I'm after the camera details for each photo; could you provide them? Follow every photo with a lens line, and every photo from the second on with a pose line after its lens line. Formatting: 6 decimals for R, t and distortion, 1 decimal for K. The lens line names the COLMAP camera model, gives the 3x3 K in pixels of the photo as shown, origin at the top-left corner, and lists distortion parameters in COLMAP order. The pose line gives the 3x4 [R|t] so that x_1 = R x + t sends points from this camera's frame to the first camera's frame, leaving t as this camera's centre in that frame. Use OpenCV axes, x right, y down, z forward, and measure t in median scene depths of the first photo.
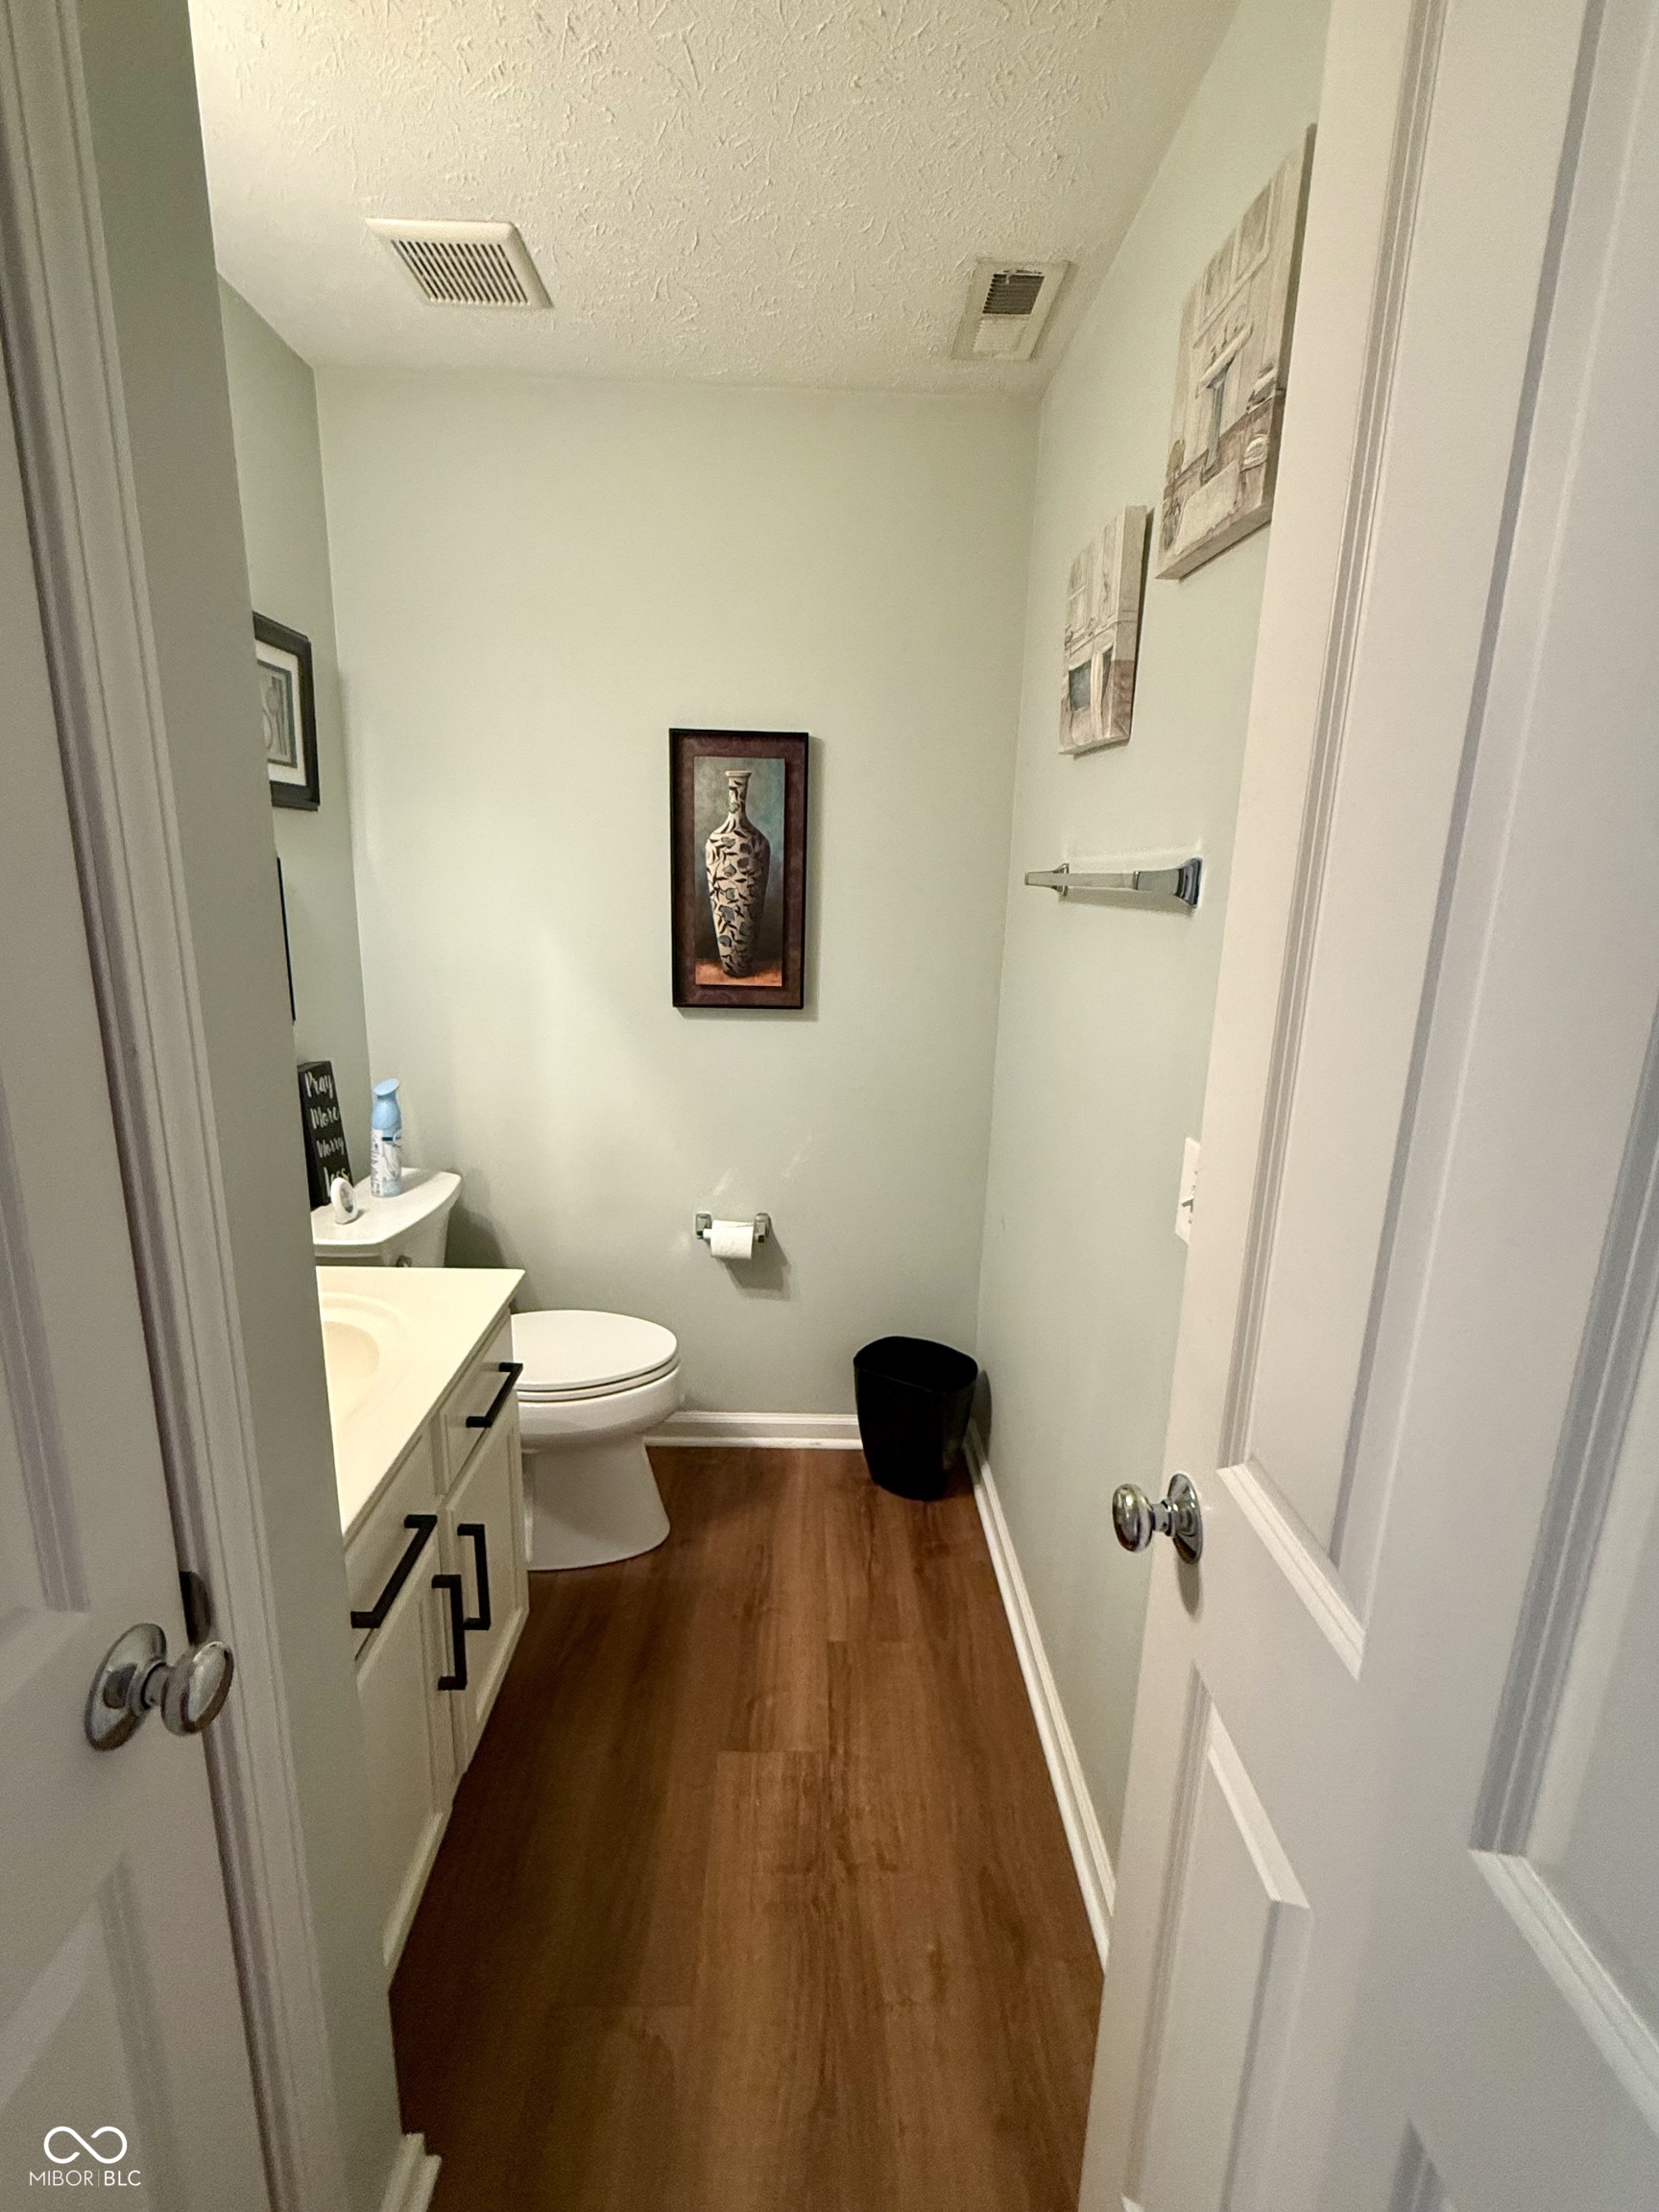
lens RADIAL K [[978.7, 0, 830.1], [0, 978.7, 1100.3], [0, 0, 1]] dist [0.001615, -0.001199]
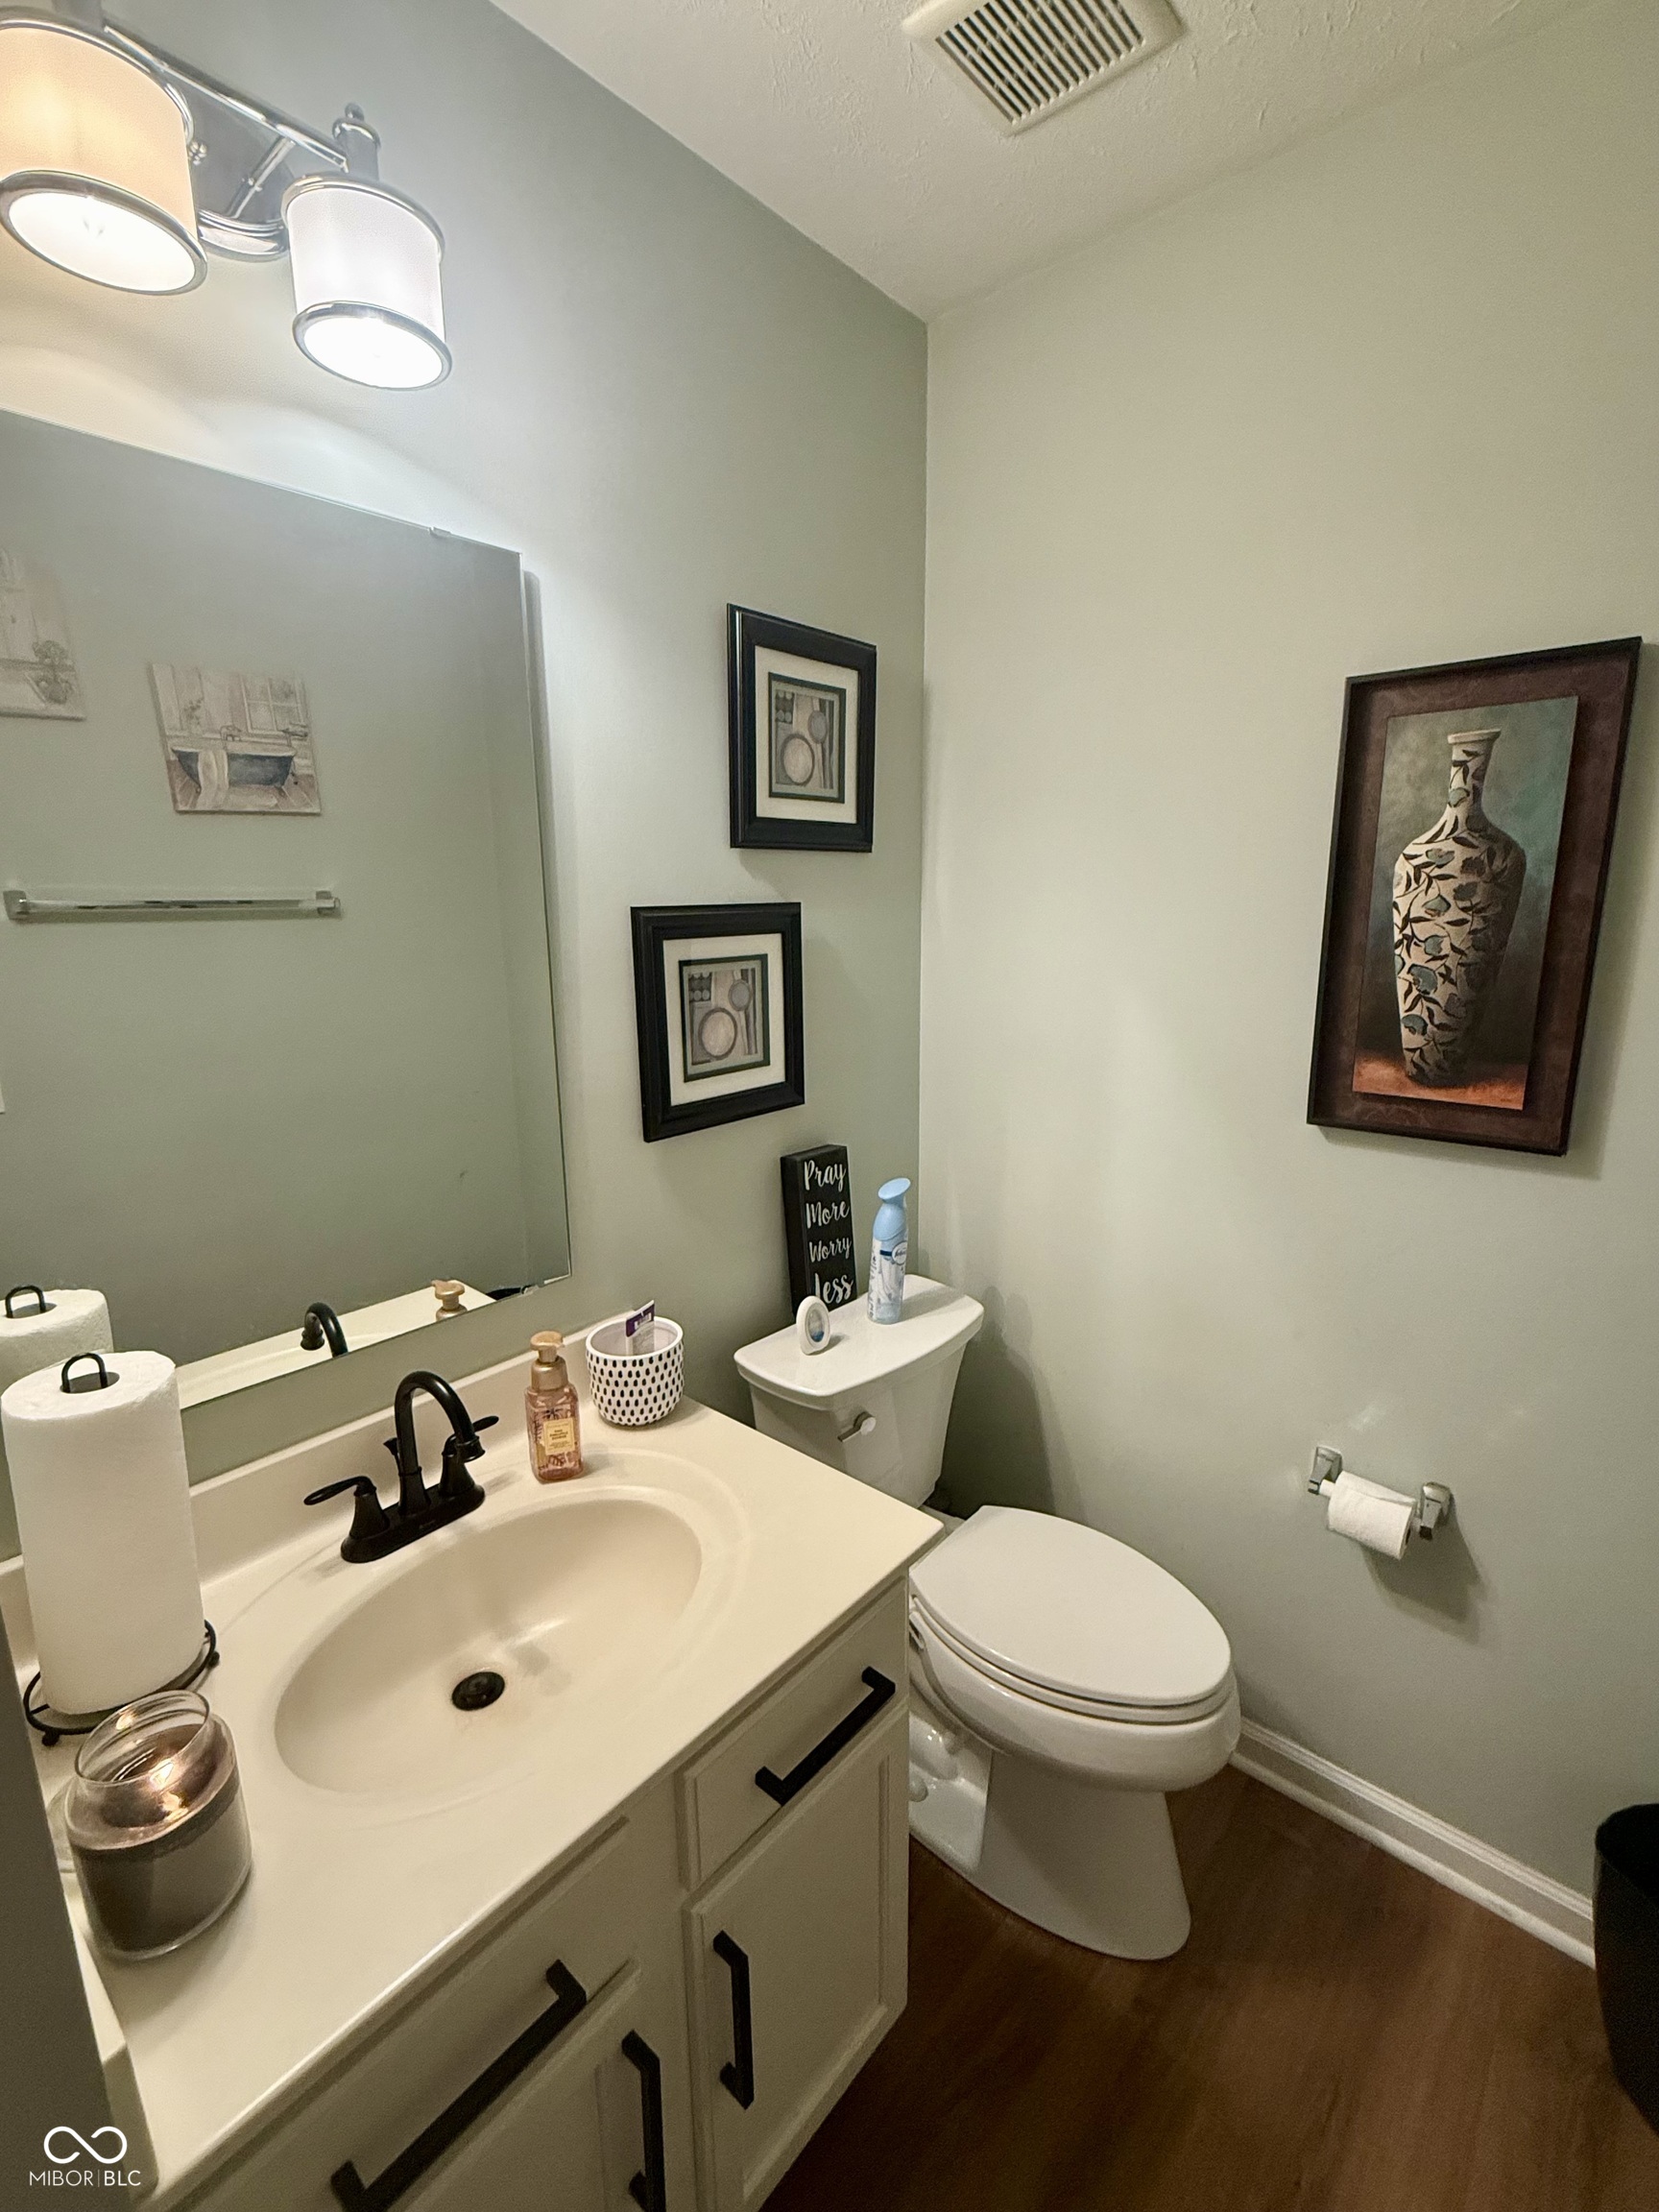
lens RADIAL K [[978.7, 0, 818.8], [0, 978.7, 1102.0], [0, 0, 1]] dist [0.001615, -0.001199]
pose [[0.733908, 0.104639, -0.671141, 0.030946], [-0.122227, 0.992279, 0.021051, -0.086527], [0.668162, 0.066582, 0.741031, 0.331451]]
